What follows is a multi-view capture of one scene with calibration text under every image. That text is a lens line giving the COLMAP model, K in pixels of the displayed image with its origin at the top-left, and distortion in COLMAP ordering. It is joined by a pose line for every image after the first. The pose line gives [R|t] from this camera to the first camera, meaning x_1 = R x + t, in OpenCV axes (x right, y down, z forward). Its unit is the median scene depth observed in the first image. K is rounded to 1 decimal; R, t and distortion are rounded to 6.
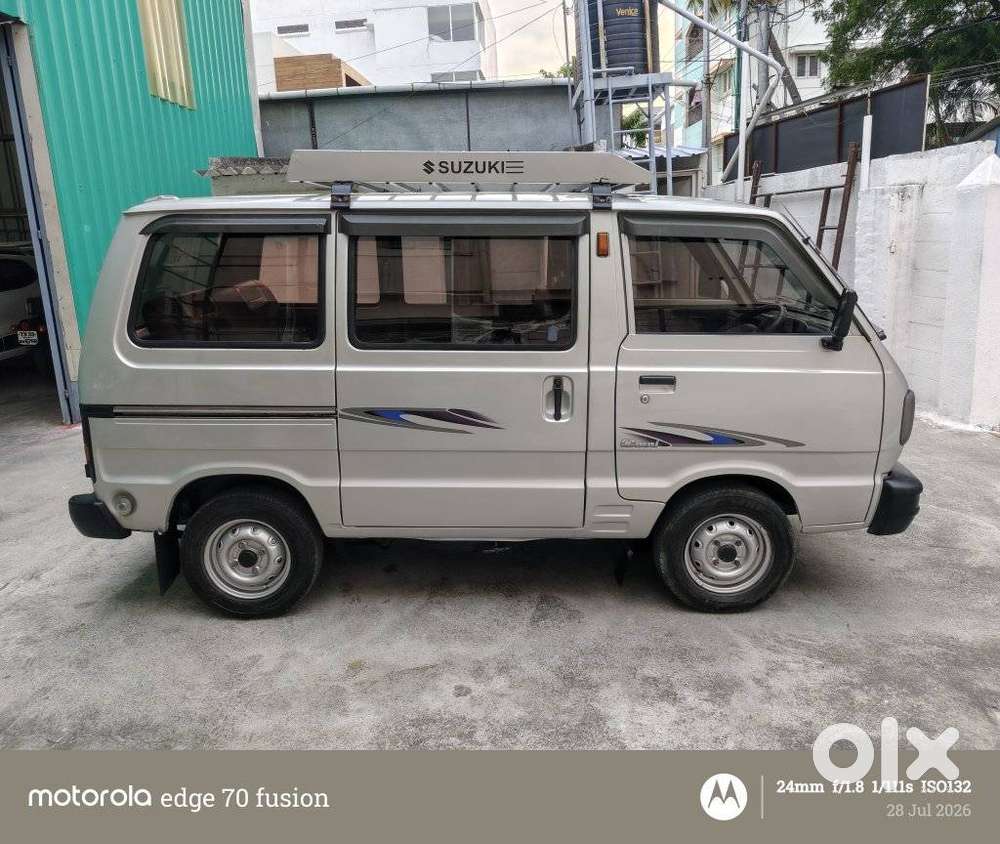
lens RADIAL K [[693.0, 0, 494.8], [0, 693.0, 374.5], [0, 0, 1]] dist [0.027085, -0.033565]
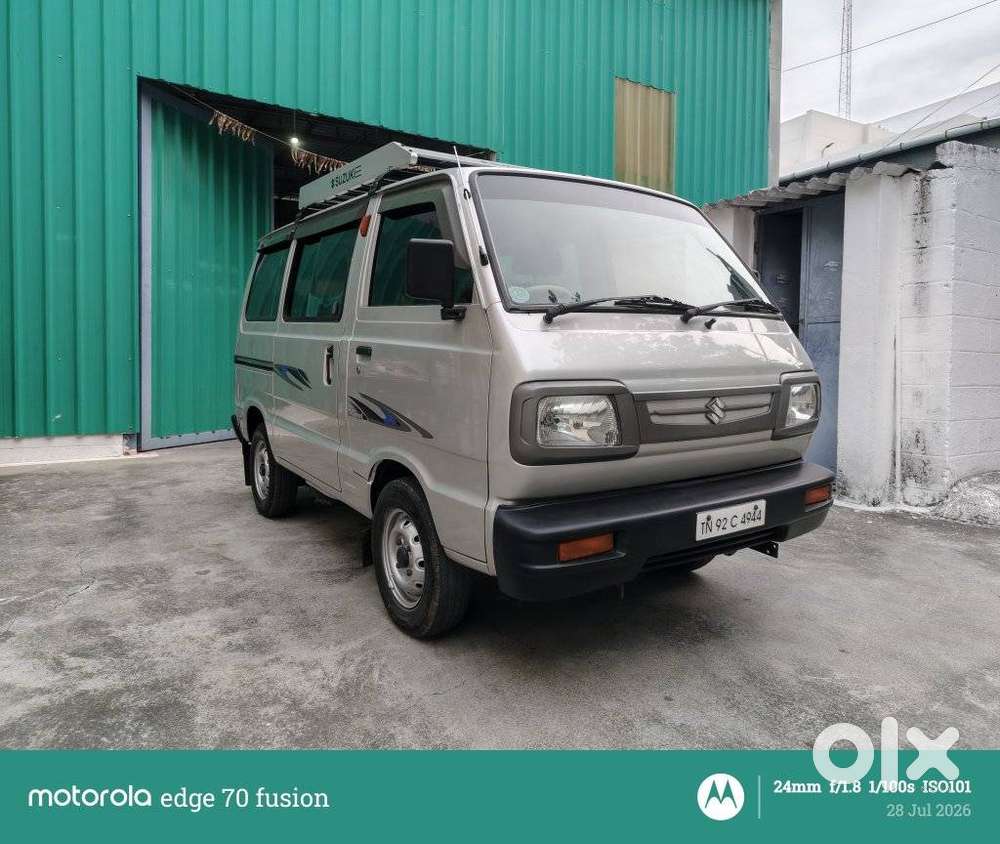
lens RADIAL K [[687.2, 0, 500.3], [0, 687.2, 379.9], [0, 0, 1]] dist [0.031330, -0.041239]
pose [[0.553774, 0.067686, -0.829911, 1.158946], [-0.185871, 0.981590, -0.043969, 0.055358], [0.811656, 0.178606, 0.556160, 0.604889]]
